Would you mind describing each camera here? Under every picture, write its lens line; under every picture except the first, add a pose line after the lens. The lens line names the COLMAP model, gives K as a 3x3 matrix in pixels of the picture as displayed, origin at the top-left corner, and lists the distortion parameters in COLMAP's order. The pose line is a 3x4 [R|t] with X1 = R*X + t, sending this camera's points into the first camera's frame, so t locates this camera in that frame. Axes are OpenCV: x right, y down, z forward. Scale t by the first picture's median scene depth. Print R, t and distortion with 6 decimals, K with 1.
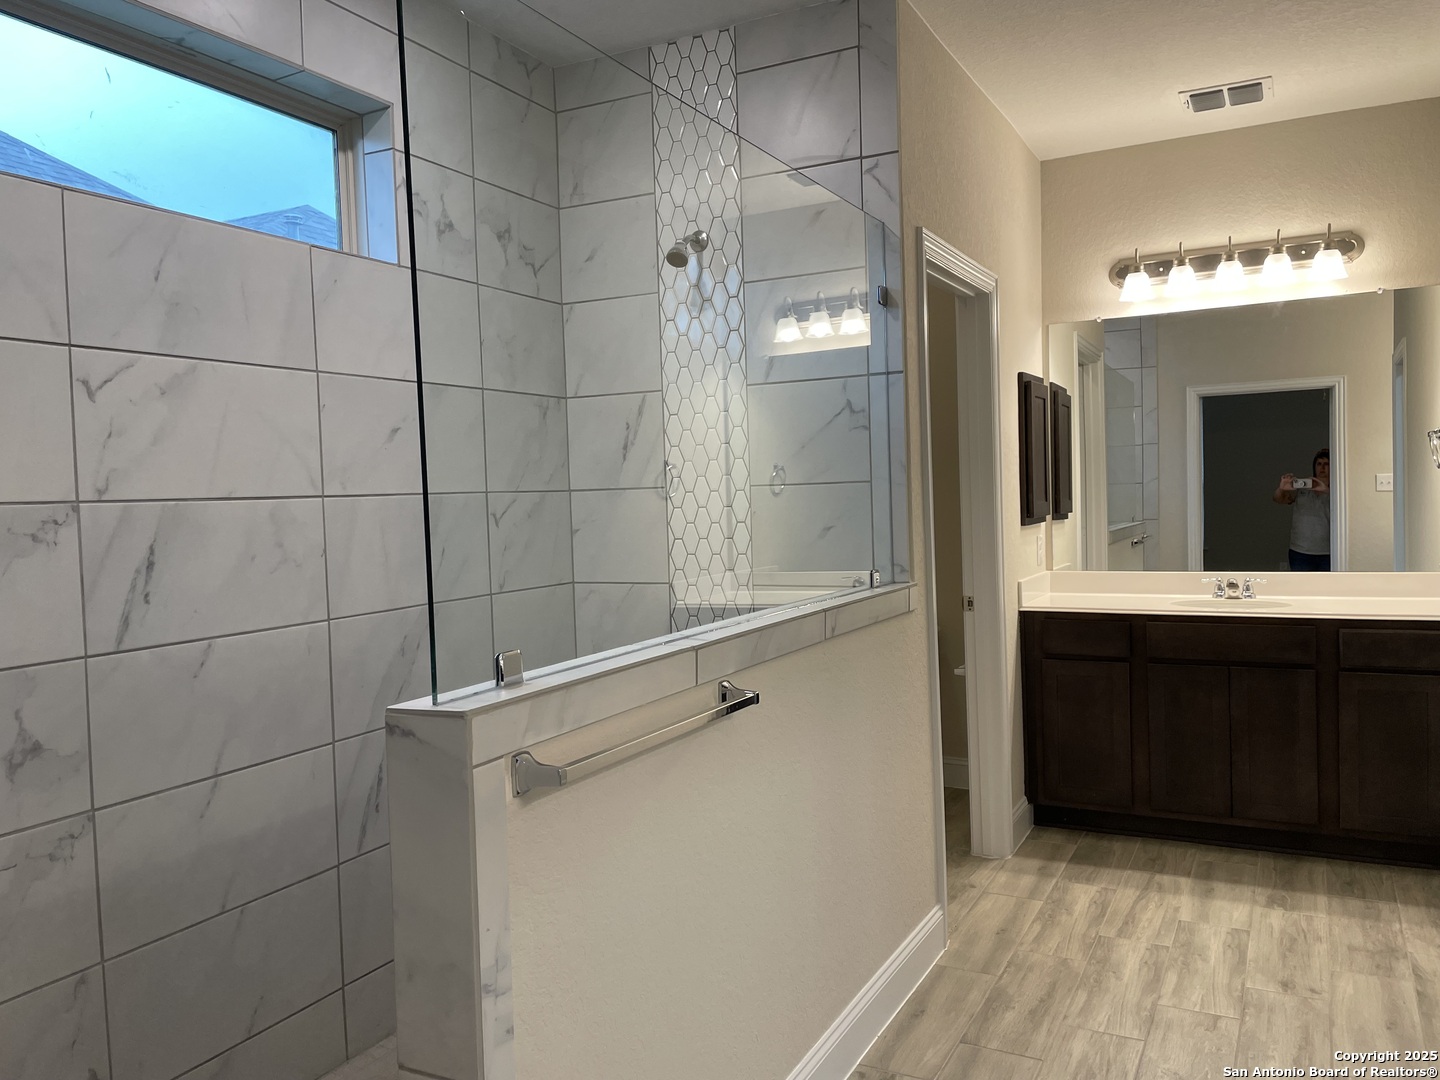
lens RADIAL K [[1085.9, 0, 732.8], [0, 1085.9, 532.7], [0, 0, 1]] dist [0.094459, -0.116231]
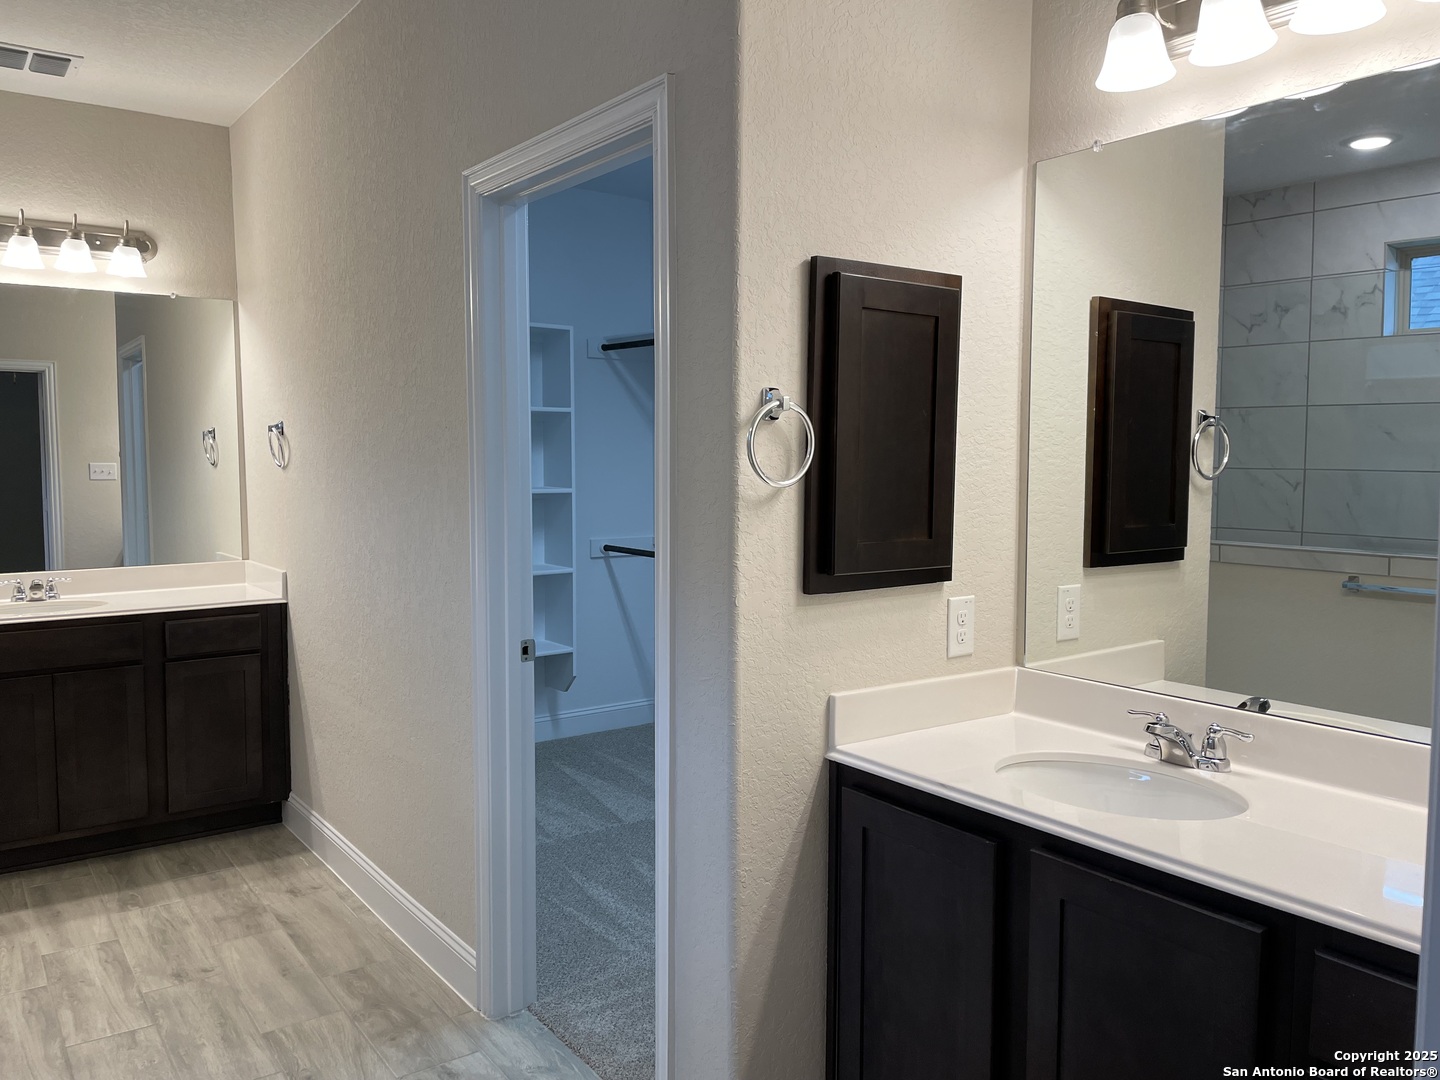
lens RADIAL K [[1085.9, 0, 729.5], [0, 1085.9, 533.7], [0, 0, 1]] dist [0.094459, -0.116231]
pose [[0.451780, -0.031468, 0.891574, -0.145610], [0.016965, 0.999500, 0.026680, -0.015352], [-0.891968, 0.003071, 0.452088, 0.071948]]
